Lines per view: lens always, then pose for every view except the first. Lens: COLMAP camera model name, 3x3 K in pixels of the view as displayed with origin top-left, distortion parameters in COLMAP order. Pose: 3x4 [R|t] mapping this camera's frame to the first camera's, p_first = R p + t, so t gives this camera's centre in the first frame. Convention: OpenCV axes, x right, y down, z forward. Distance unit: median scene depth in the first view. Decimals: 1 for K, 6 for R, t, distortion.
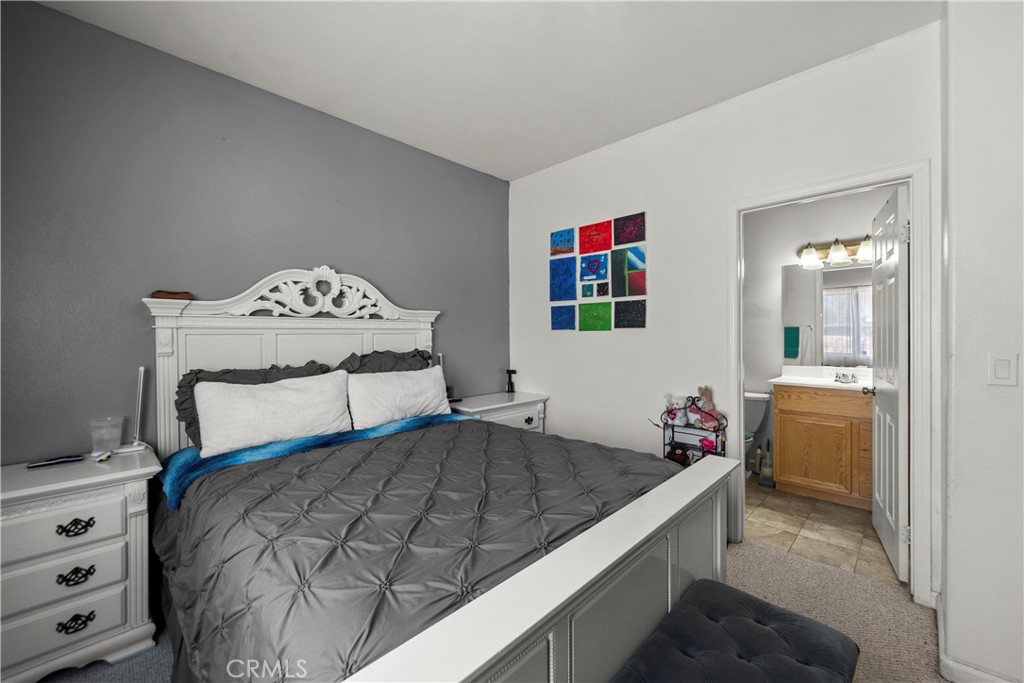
lens RADIAL K [[405.2, 0, 520.1], [0, 405.2, 339.2], [0, 0, 1]] dist [-0.000565, -0.000340]
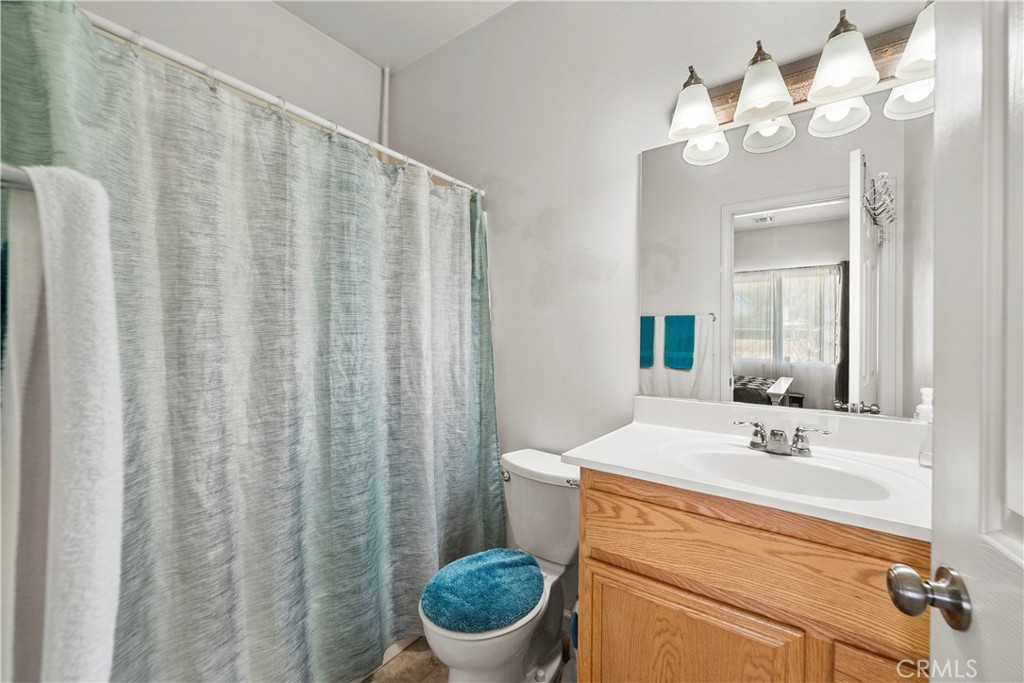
lens RADIAL K [[405.2, 0, 520.1], [0, 405.2, 339.2], [0, 0, 1]] dist [-0.000565, -0.000340]
pose [[0.990024, 0.013702, 0.140228, 0.566694], [-0.013427, 0.999906, -0.002909, 0.012000], [-0.140255, 0.000997, 0.990115, 0.729461]]
